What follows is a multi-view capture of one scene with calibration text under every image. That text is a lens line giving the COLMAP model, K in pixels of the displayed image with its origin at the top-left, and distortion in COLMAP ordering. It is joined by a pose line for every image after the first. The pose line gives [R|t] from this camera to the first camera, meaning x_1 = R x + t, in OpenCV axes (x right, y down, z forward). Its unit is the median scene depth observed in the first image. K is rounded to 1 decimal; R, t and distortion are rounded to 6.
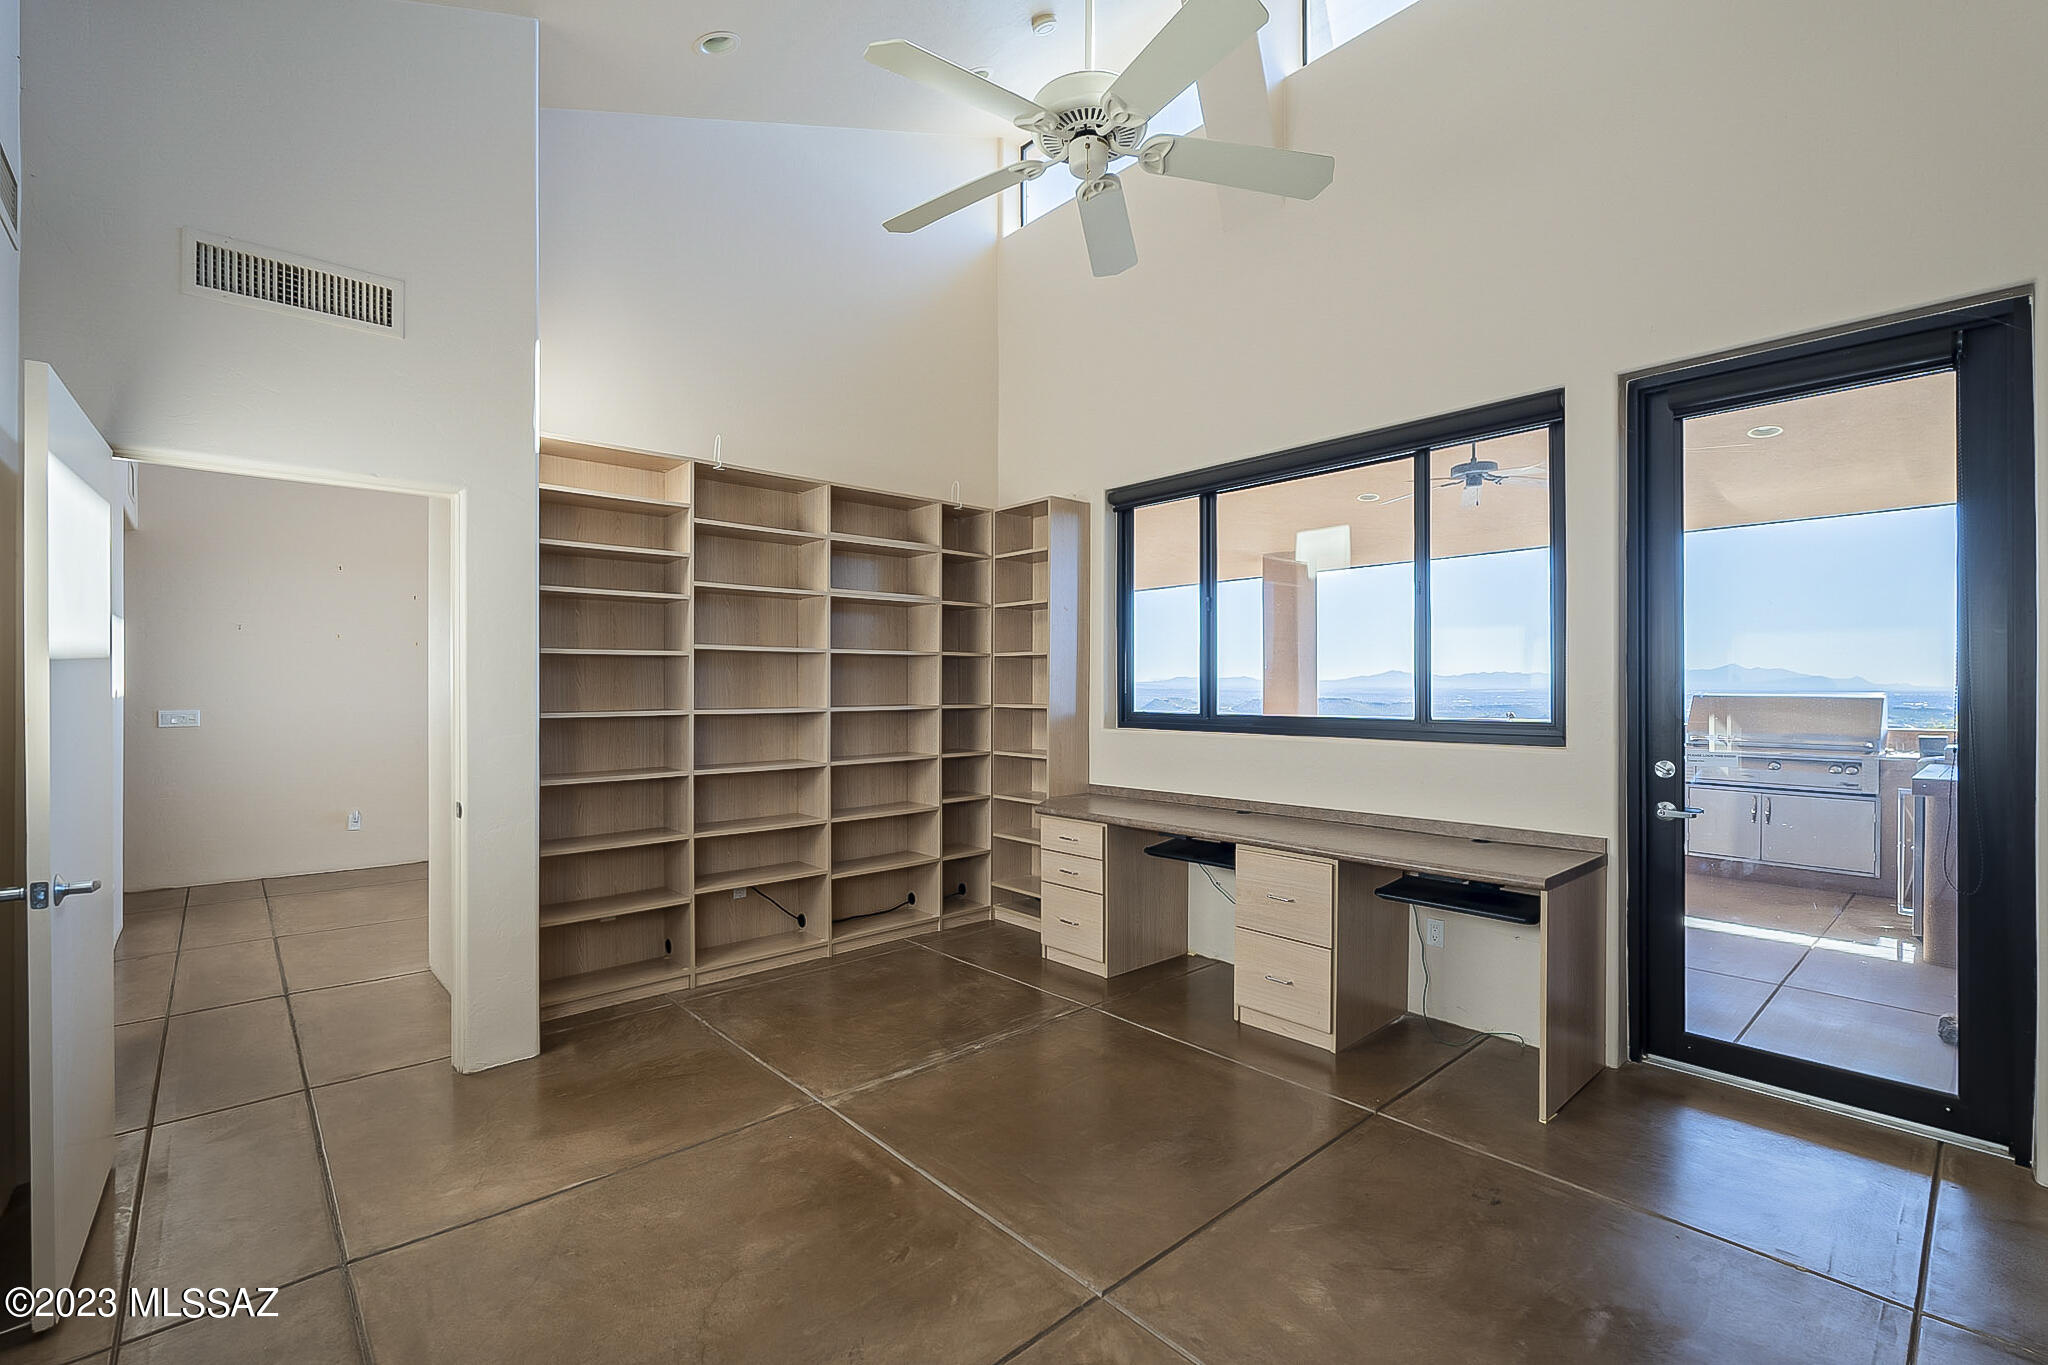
lens RADIAL K [[896.6, 0, 1019.5], [0, 896.6, 688.3], [0, 0, 1]] dist [-0.003009, -0.000147]
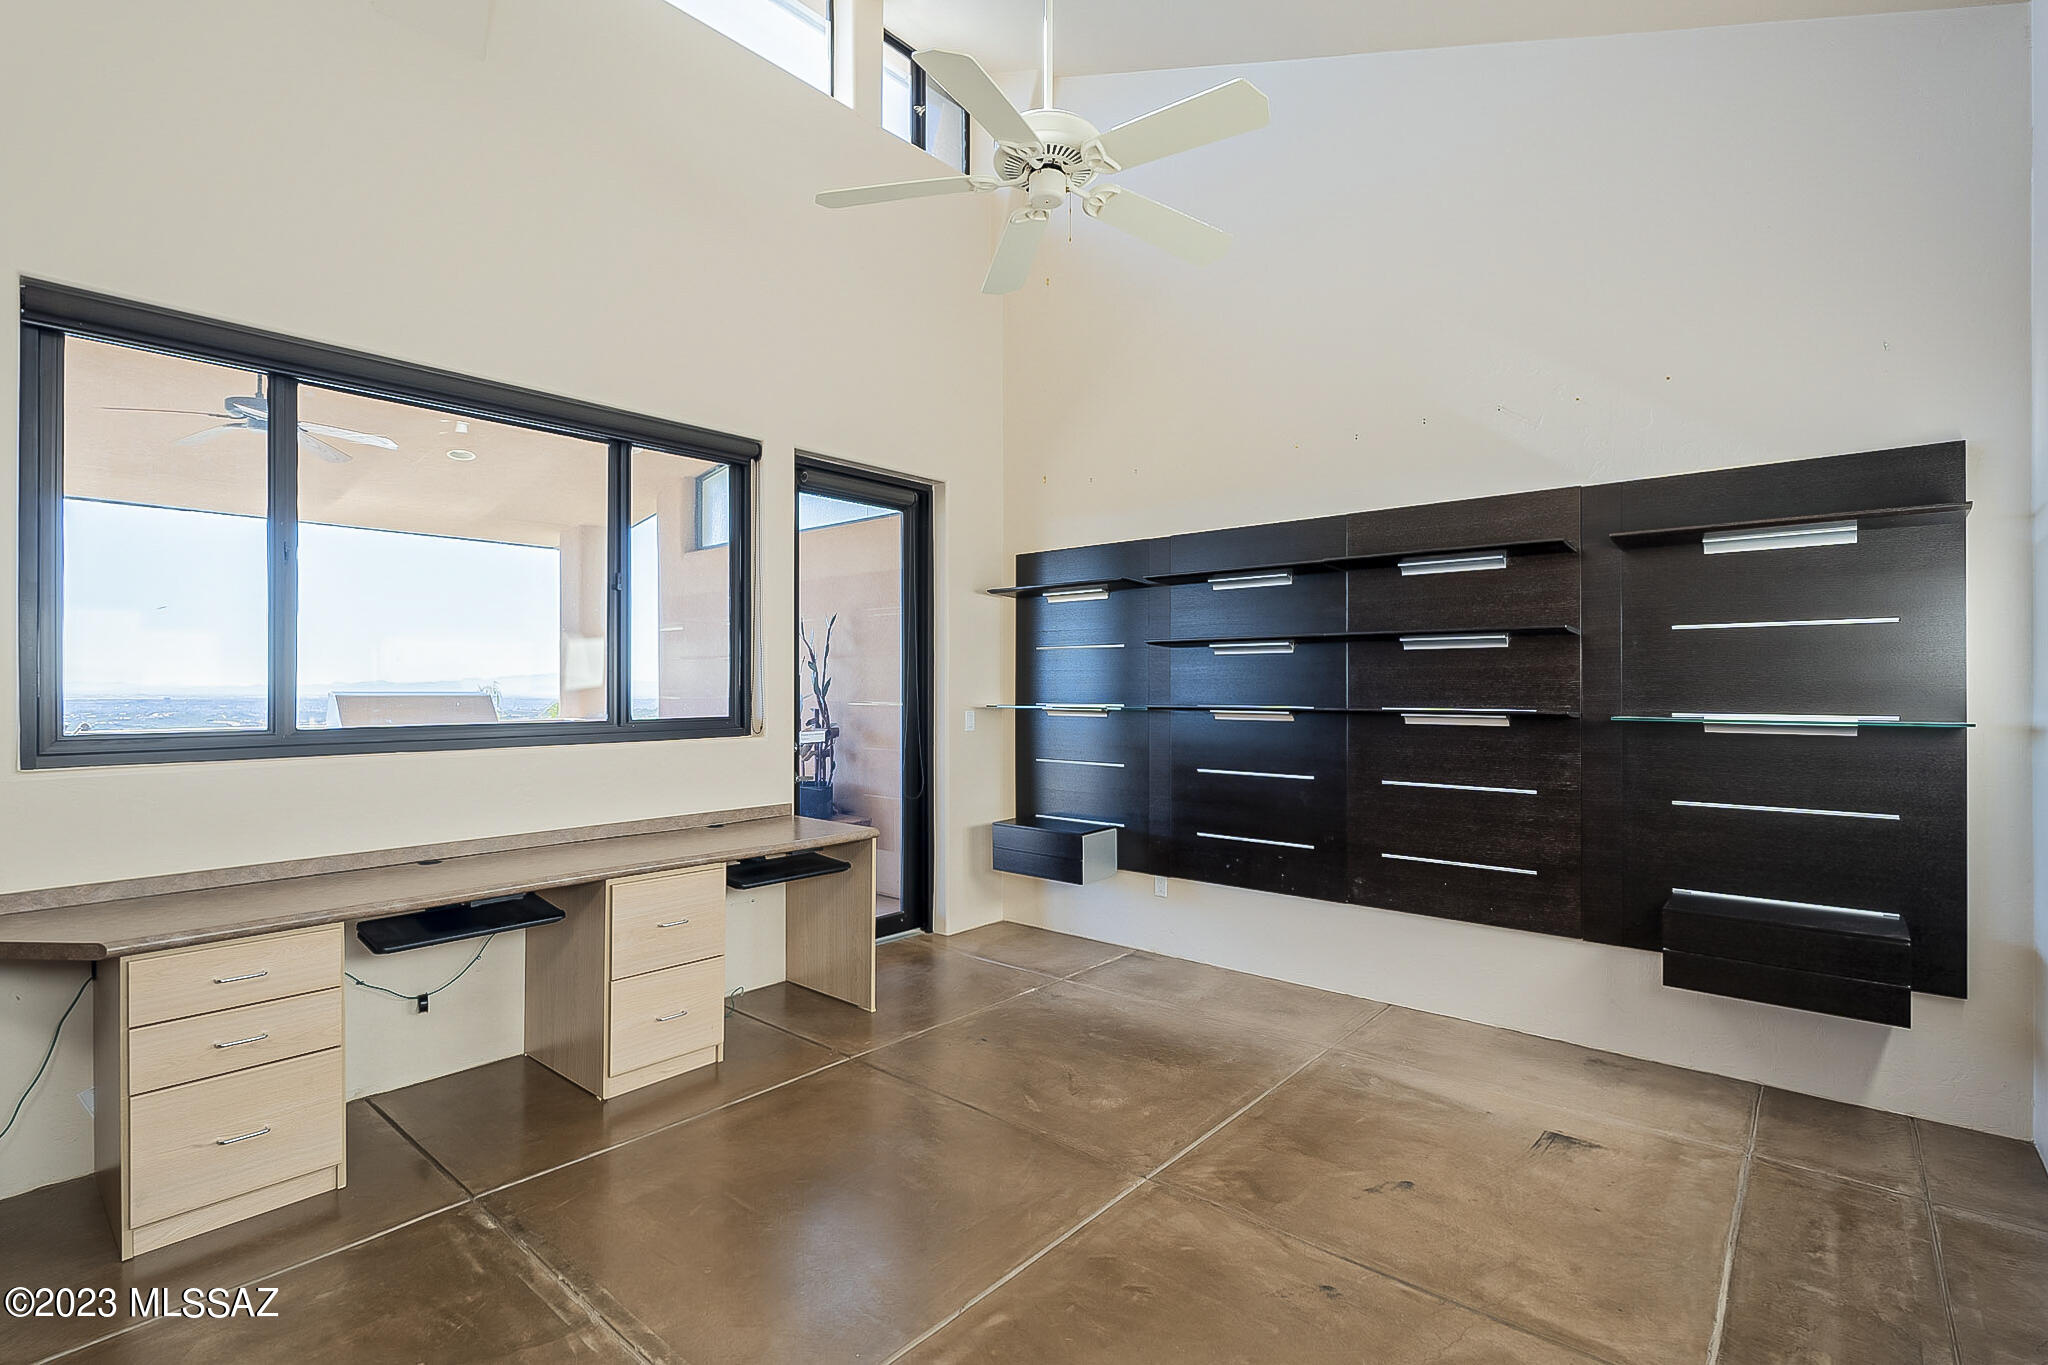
lens RADIAL K [[950.7, 0, 1019.5], [0, 950.7, 681.5], [0, 0, 1]] dist [-0.002665, -0.000271]
pose [[-0.128899, 0.005733, 0.991641, -0.603941], [0.002376, 0.999982, -0.005472, 0.000511], [-0.991655, 0.001651, -0.128910, 0.682830]]
